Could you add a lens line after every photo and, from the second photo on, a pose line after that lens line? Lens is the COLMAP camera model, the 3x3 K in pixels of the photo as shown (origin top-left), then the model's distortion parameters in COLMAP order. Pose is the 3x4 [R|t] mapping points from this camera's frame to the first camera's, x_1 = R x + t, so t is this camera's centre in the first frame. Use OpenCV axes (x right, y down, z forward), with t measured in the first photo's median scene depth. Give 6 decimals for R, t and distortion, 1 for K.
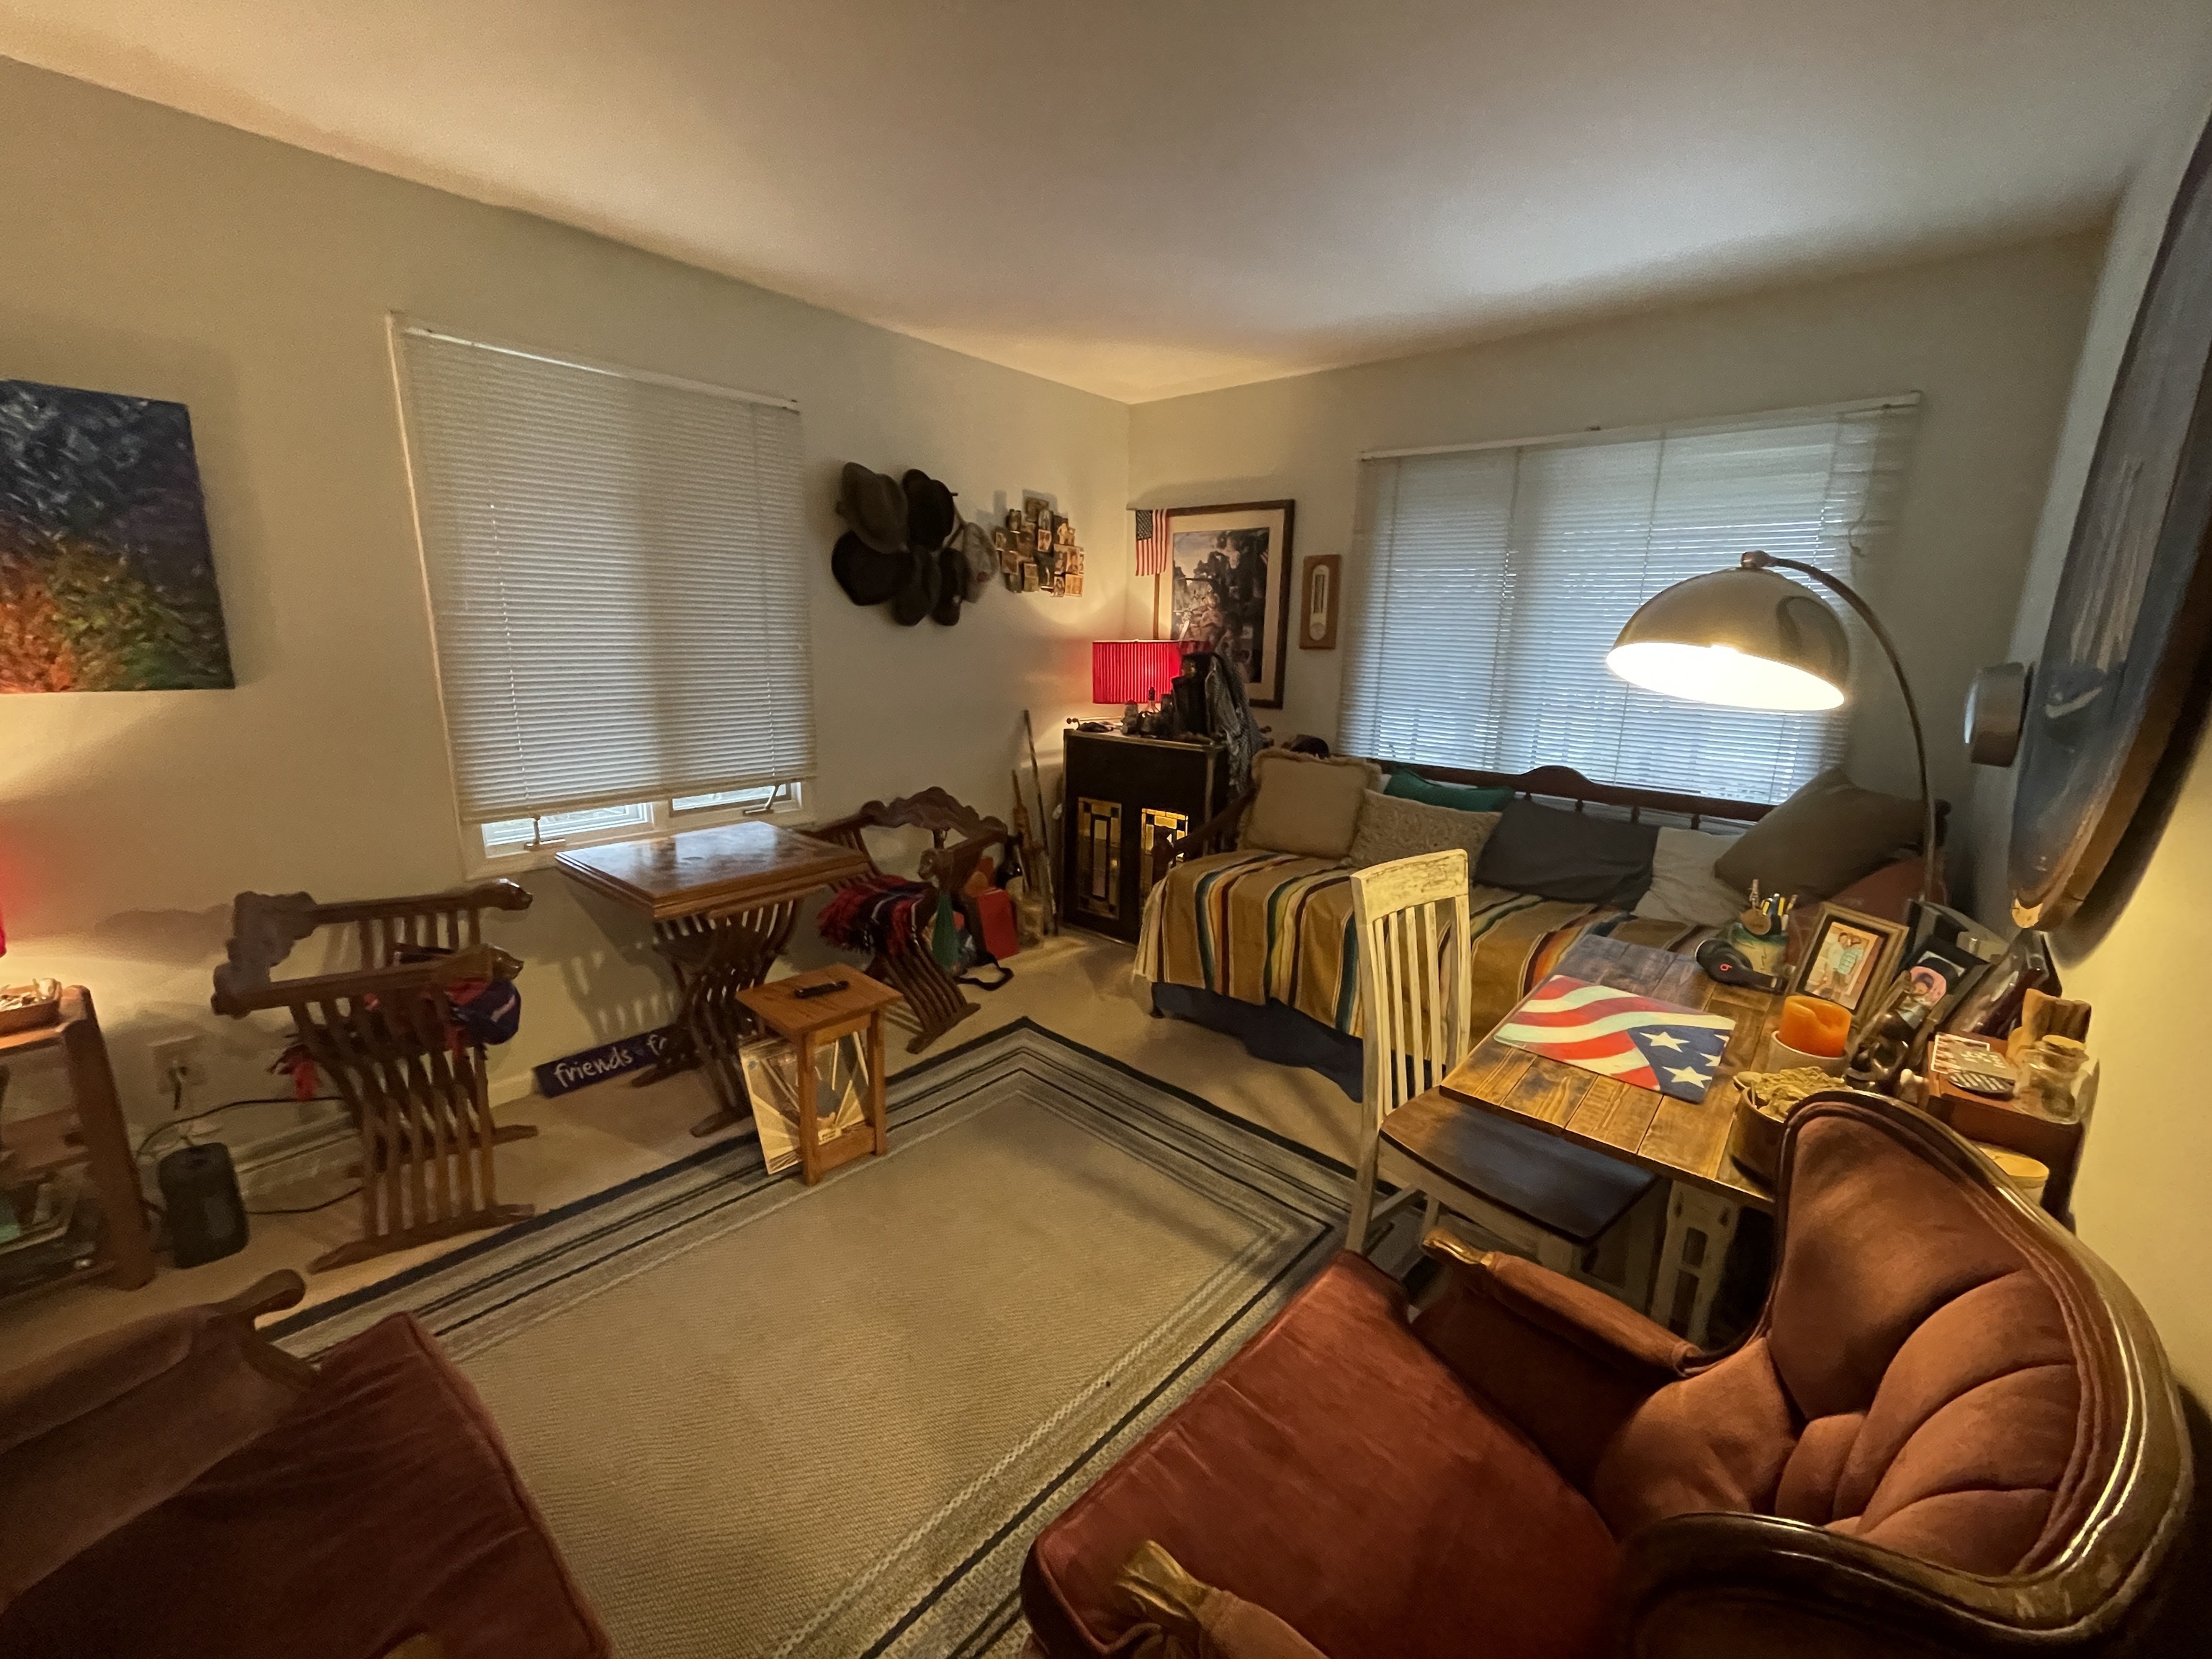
lens RADIAL K [[901.7, 0, 1110.2], [0, 901.7, 832.4], [0, 0, 1]] dist [-0.000839, -0.000950]
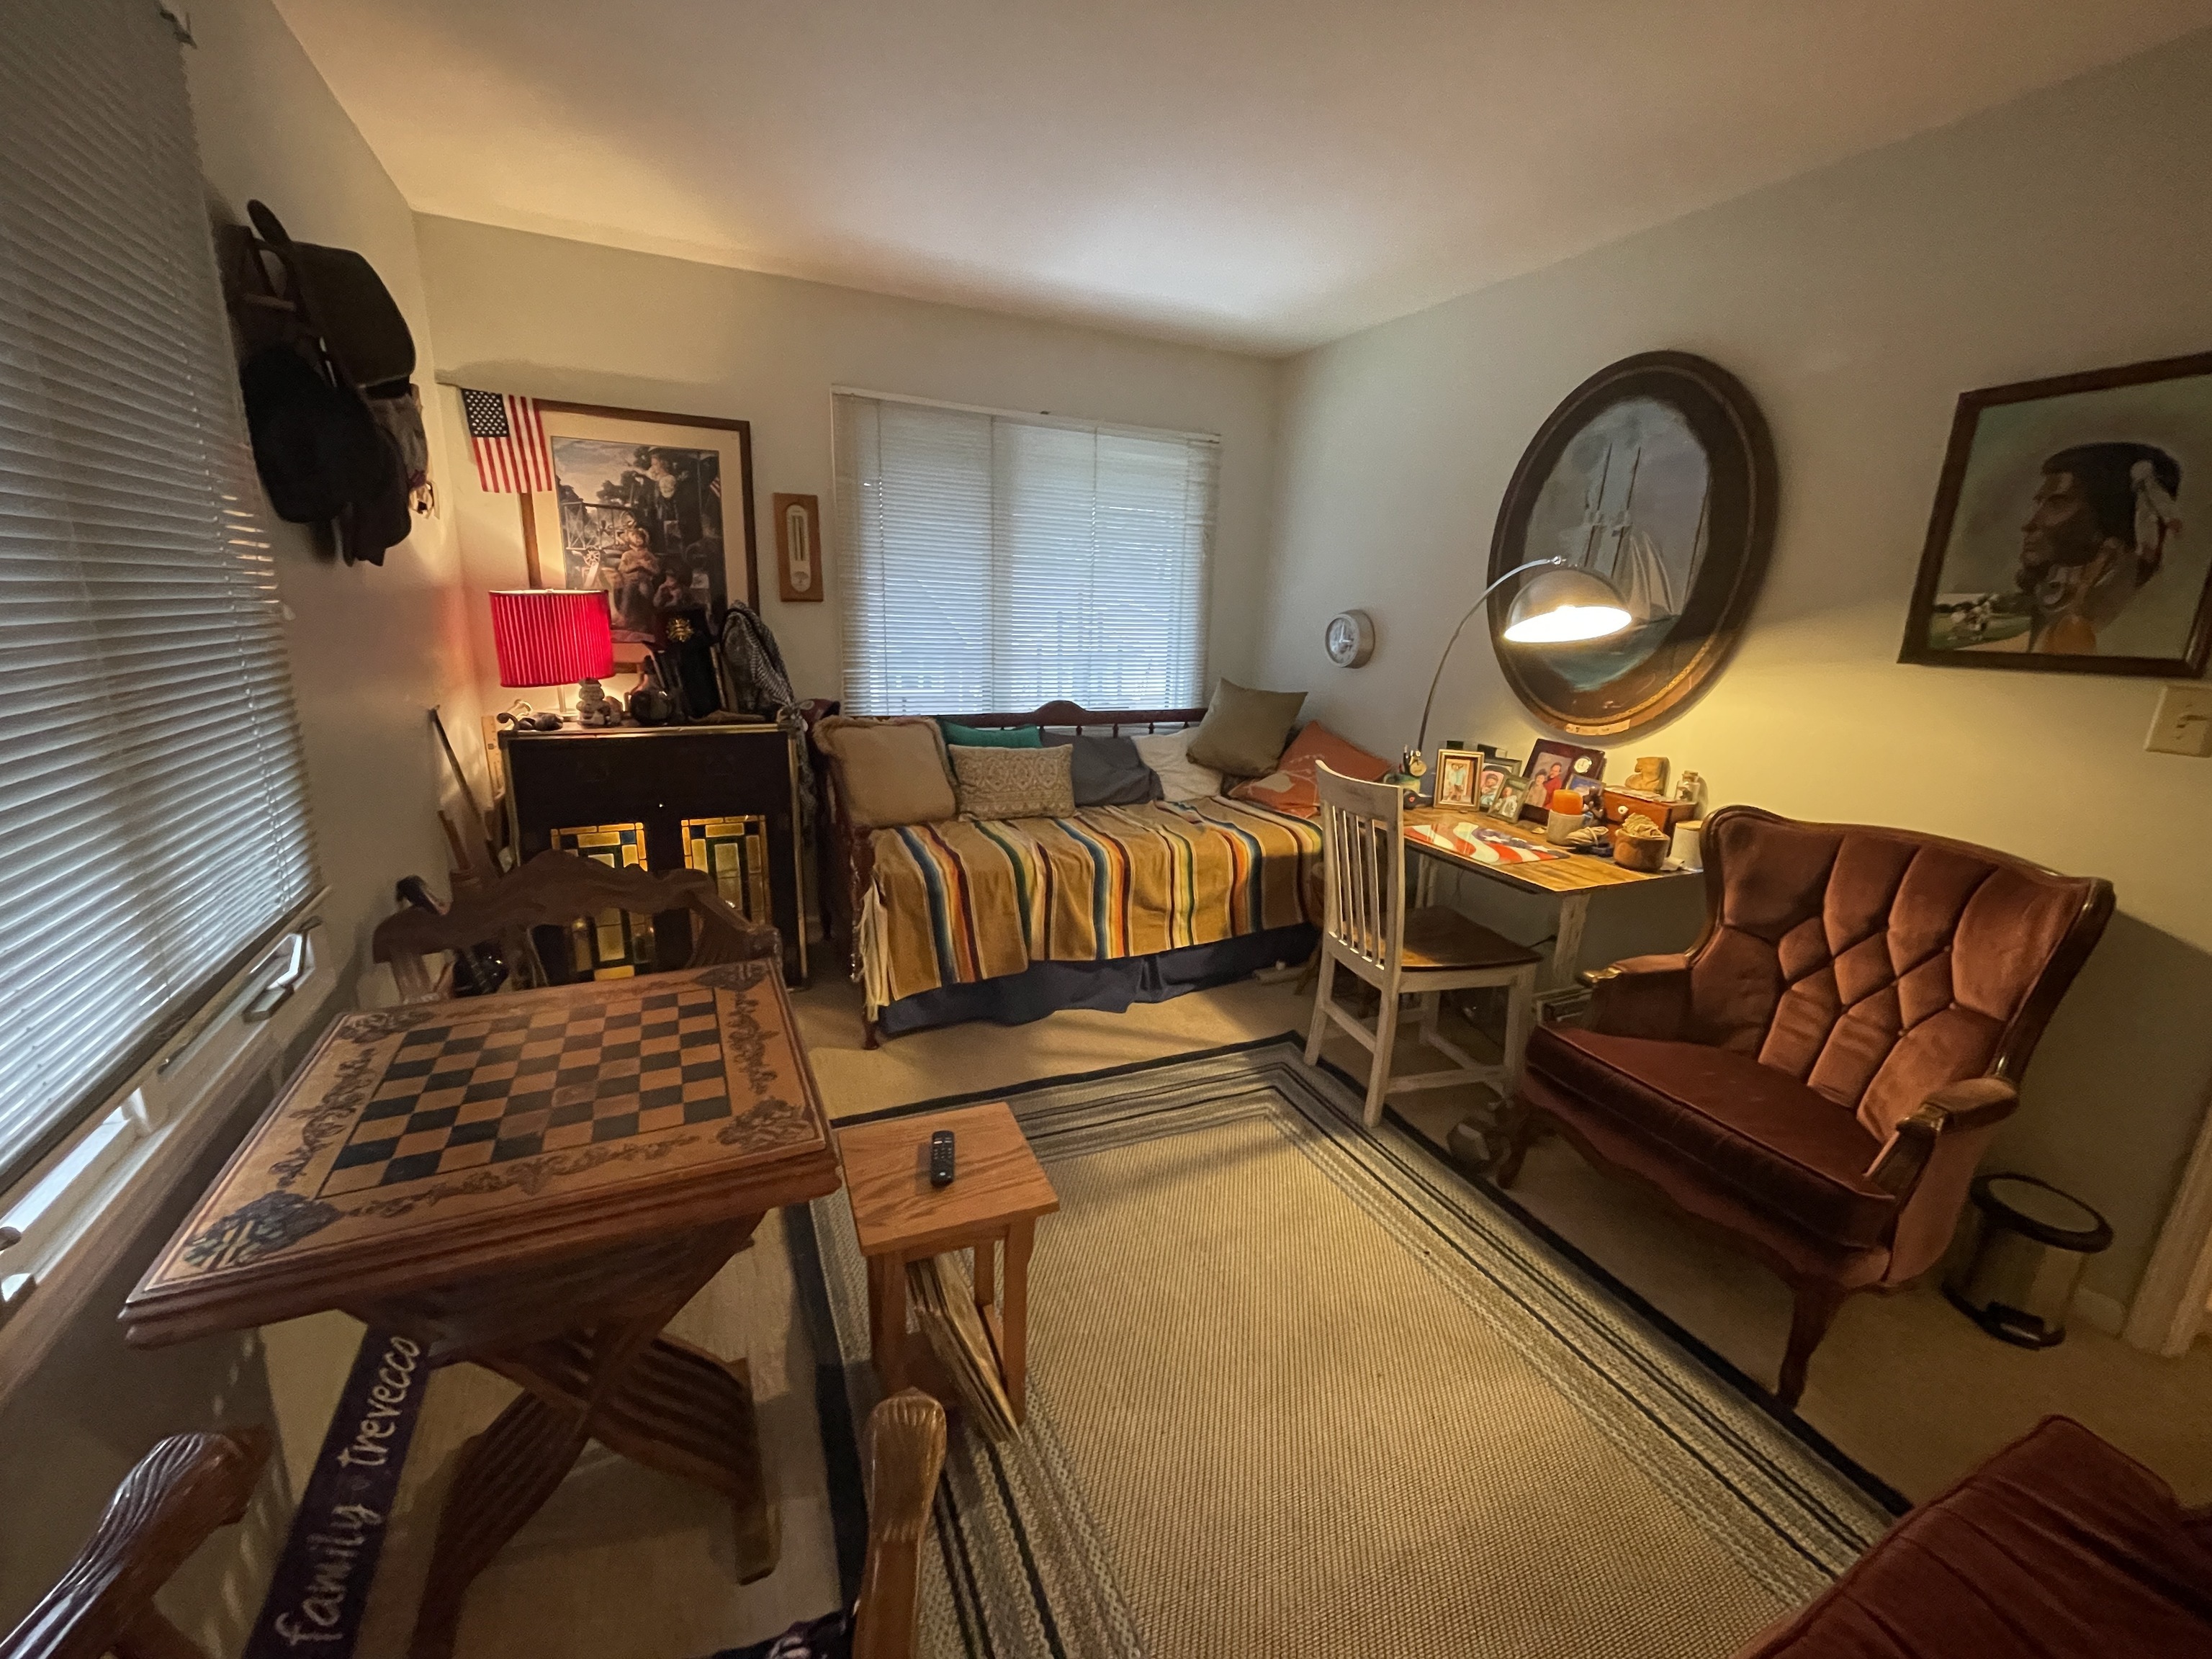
lens RADIAL K [[901.7, 0, 1110.6], [0, 901.7, 829.9], [0, 0, 1]] dist [-0.000839, -0.000950]
pose [[0.414923, -0.231695, 0.879862, -0.468864], [0.178463, 0.968973, 0.171001, -0.082459], [-0.892183, 0.086071, 0.443398, 0.351032]]
